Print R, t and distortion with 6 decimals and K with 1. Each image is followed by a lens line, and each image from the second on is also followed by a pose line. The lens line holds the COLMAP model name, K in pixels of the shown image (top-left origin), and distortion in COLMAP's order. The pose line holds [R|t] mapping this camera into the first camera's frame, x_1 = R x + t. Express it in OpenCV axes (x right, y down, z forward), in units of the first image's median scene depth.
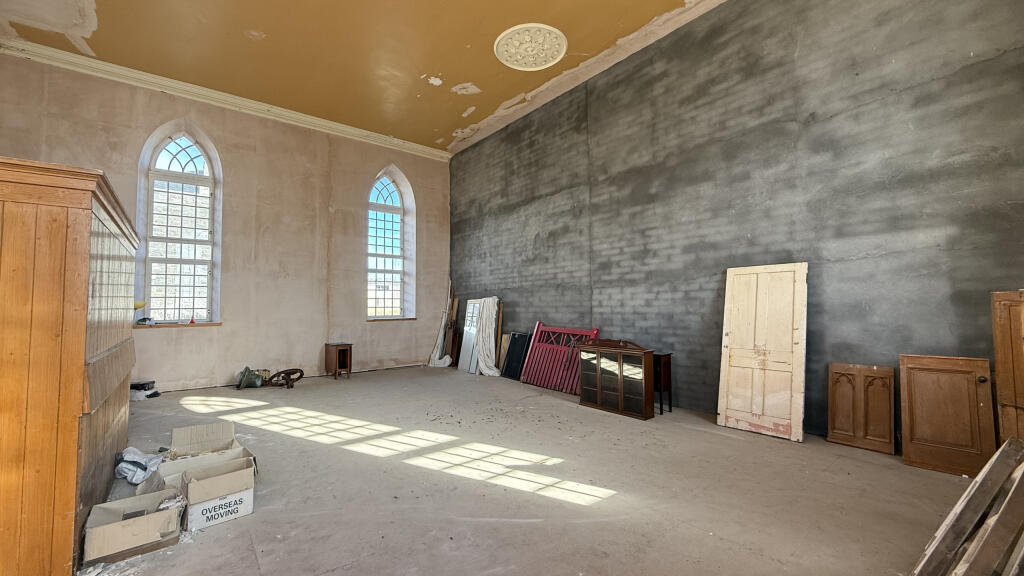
lens RADIAL K [[404.9, 0, 516.3], [0, 404.9, 290.5], [0, 0, 1]] dist [-0.066525, 0.019052]
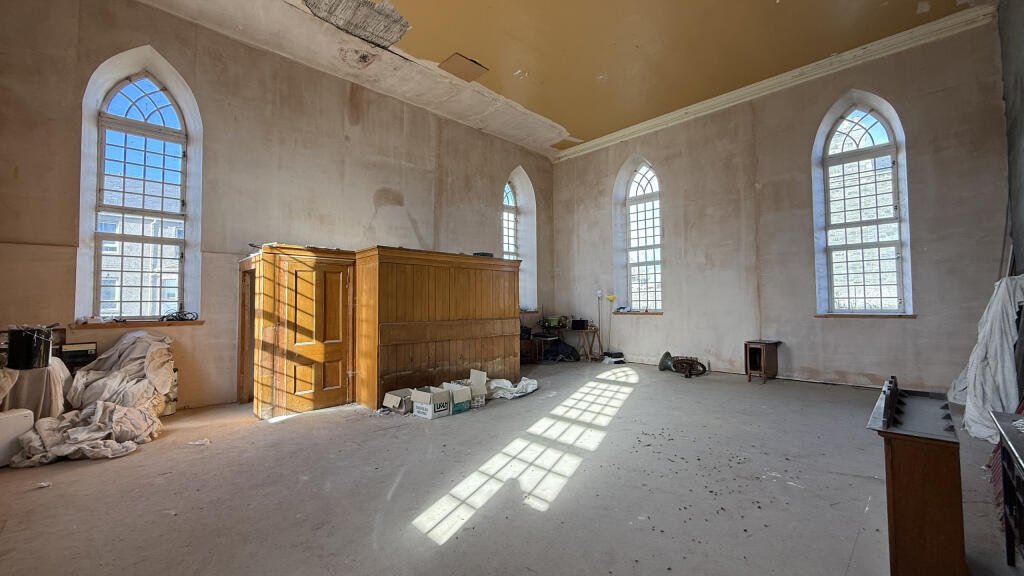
lens RADIAL K [[403.2, 0, 509.0], [0, 403.2, 286.5], [0, 0, 1]] dist [0.015672, -0.000406]
pose [[0.078548, -0.026919, -0.996547, 0.501292], [0.053628, 0.998302, -0.022739, 0.008936], [0.995467, -0.051656, 0.079859, 0.509096]]
